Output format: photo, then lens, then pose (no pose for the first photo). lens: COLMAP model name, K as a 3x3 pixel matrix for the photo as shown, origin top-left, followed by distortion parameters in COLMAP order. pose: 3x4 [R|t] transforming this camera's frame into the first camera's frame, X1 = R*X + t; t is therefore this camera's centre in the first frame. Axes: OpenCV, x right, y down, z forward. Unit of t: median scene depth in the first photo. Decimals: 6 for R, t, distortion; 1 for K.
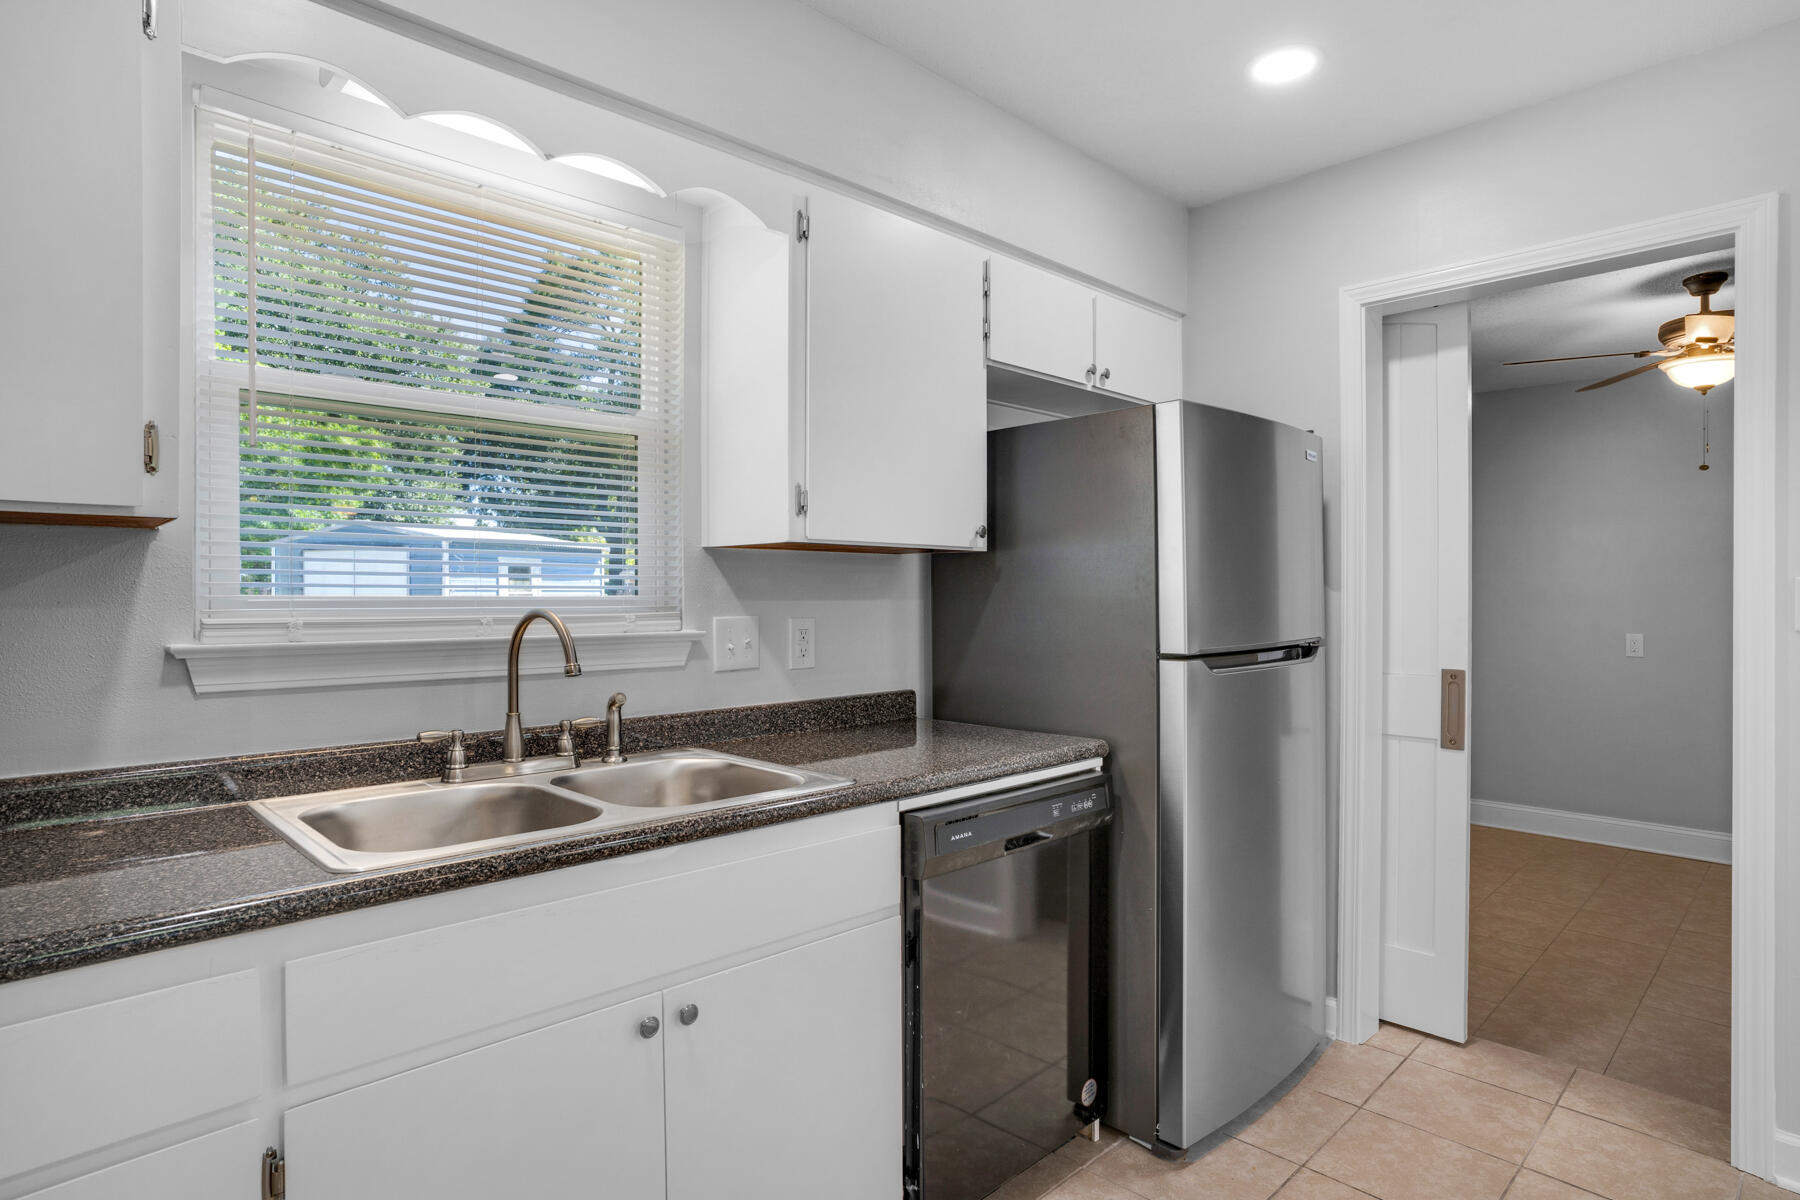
lens RADIAL K [[971.3, 0, 898.7], [0, 971.3, 592.3], [0, 0, 1]] dist [-0.083366, 0.040106]
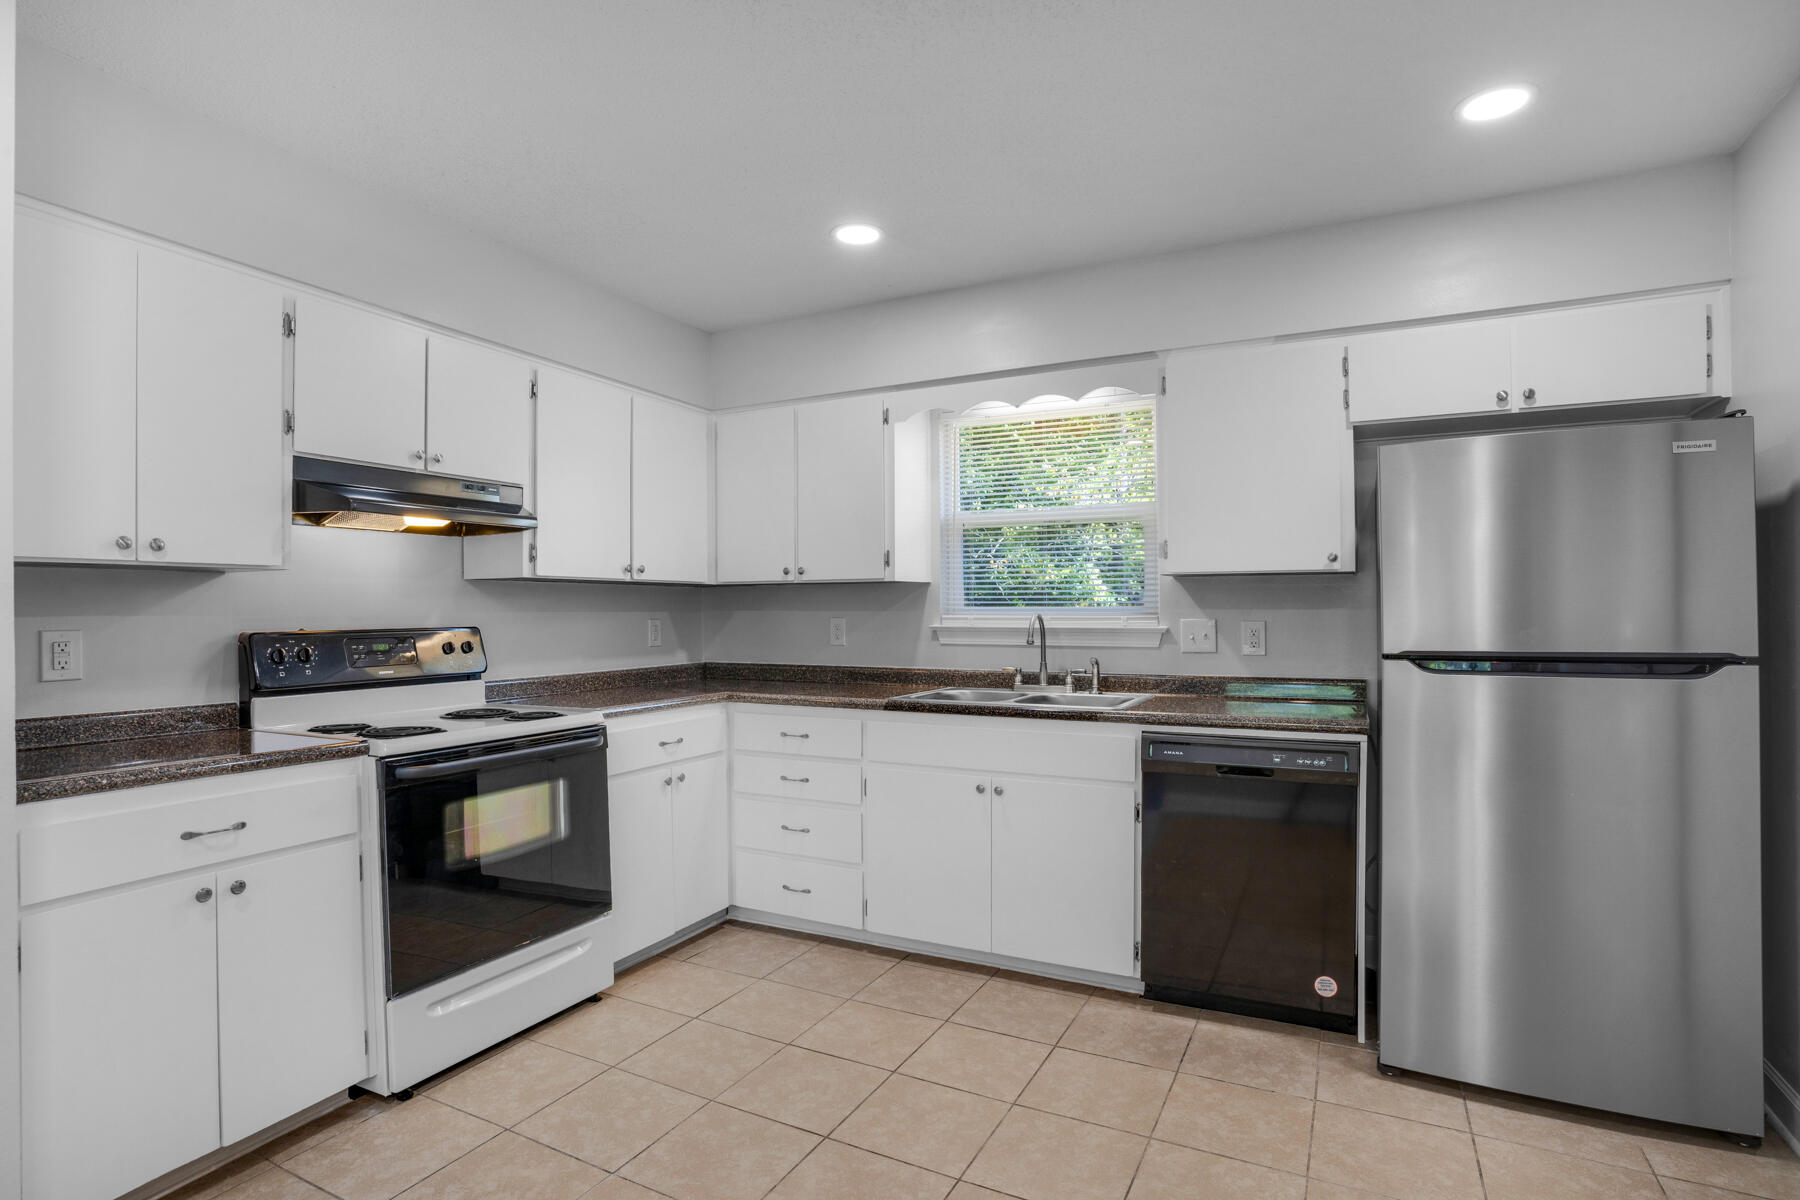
lens RADIAL K [[929.8, 0, 900.0], [0, 929.8, 600.0], [0, 0, 1]] dist [0.000322, 0.000531]
pose [[0.340079, -0.001813, -0.940395, 1.294458], [0.008688, 0.999962, 0.001214, -0.014849], [0.940357, -0.008583, 0.340082, 0.015242]]
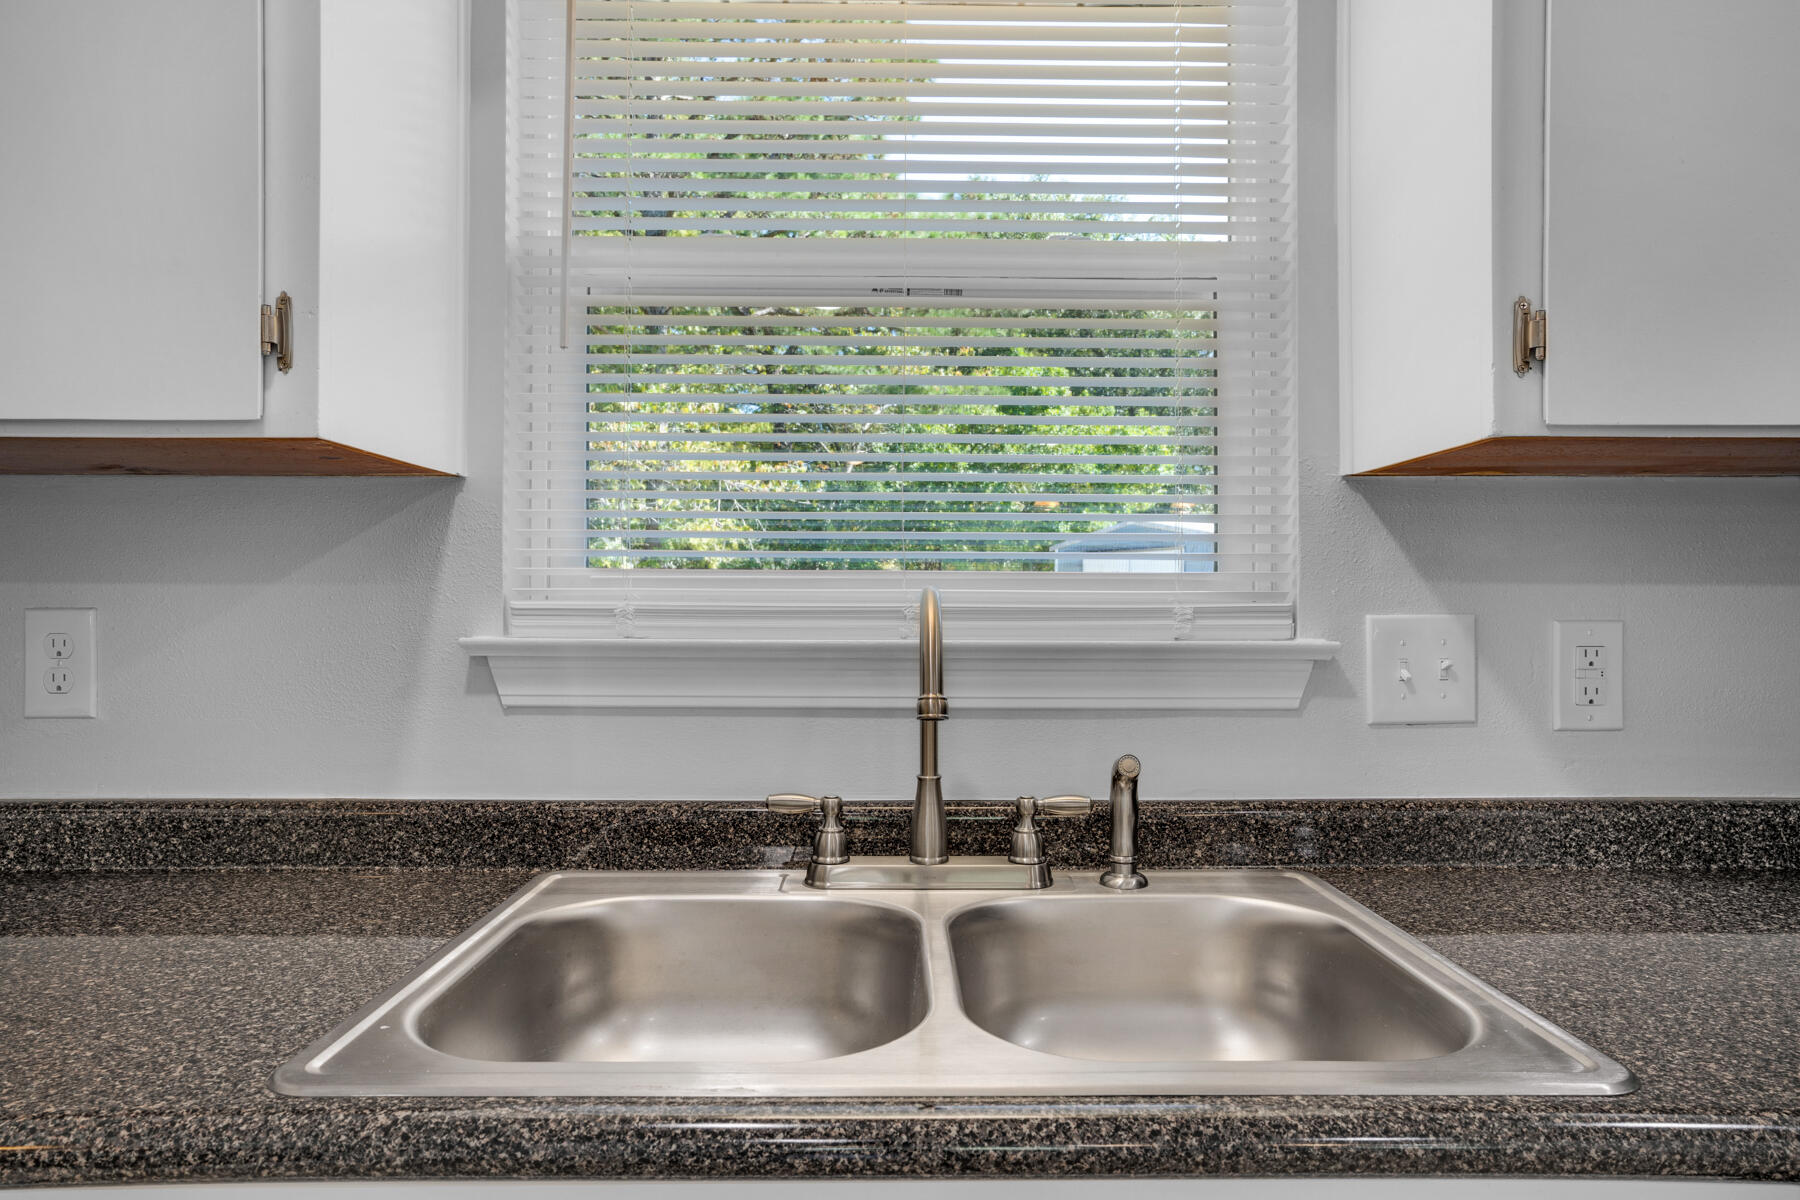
lens RADIAL K [[1122.9, 0, 887.0], [0, 1122.9, 595.5], [0, 0, 1]] dist [0.002553, 0.003708]
pose [[0.725179, -0.001088, -0.688560, 0.034558], [-0.002561, 0.999988, -0.004278, 0.021531], [0.688556, 0.004866, 0.725167, 0.463353]]
